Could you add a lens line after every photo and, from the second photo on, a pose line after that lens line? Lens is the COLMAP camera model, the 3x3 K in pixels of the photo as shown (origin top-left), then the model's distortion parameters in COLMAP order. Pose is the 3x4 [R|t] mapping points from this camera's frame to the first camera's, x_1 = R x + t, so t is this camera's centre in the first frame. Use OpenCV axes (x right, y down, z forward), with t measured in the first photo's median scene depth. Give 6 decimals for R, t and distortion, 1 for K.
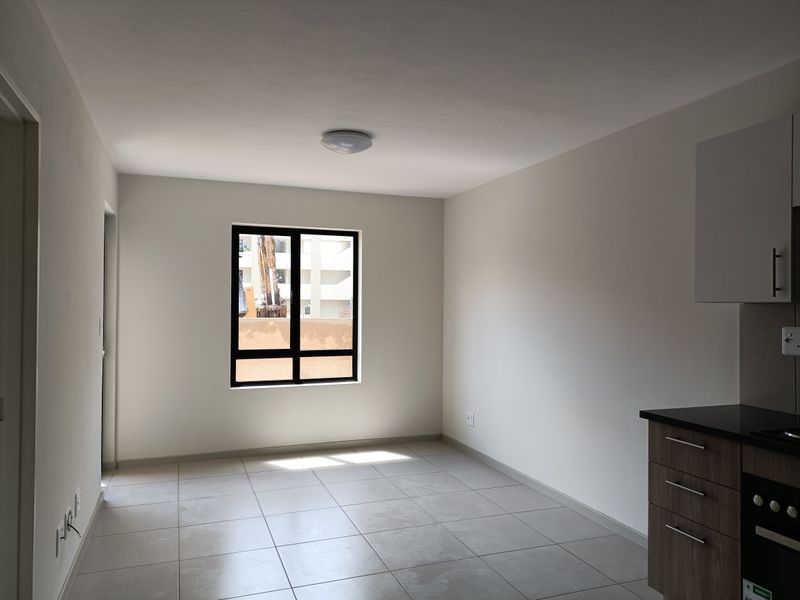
lens RADIAL K [[578.7, 0, 400.4], [0, 578.7, 297.8], [0, 0, 1]] dist [0.043455, -0.036175]
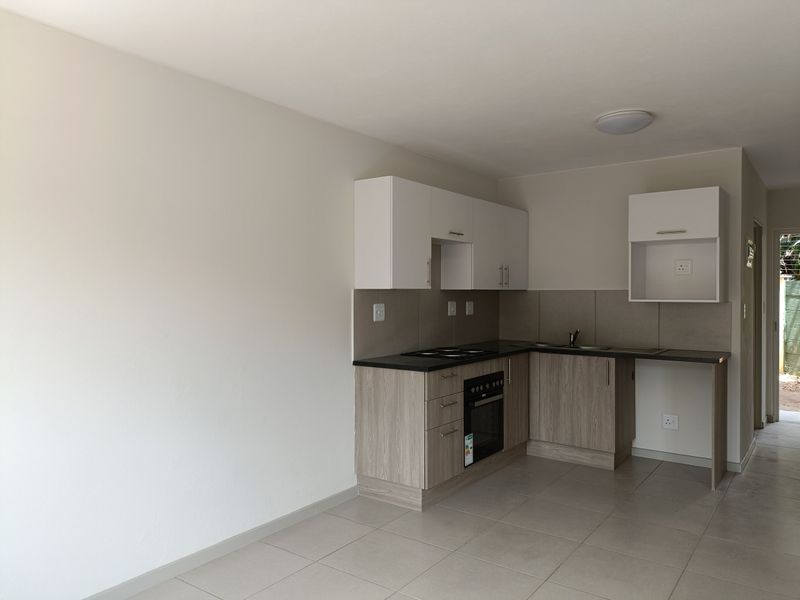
lens RADIAL K [[578.7, 0, 400.4], [0, 578.7, 297.8], [0, 0, 1]] dist [0.043455, -0.036175]
pose [[-0.543779, -0.013982, 0.839112, -0.807993], [-0.014494, 0.999869, 0.007268, 0.022261], [-0.839103, -0.008210, -0.543910, 2.063532]]
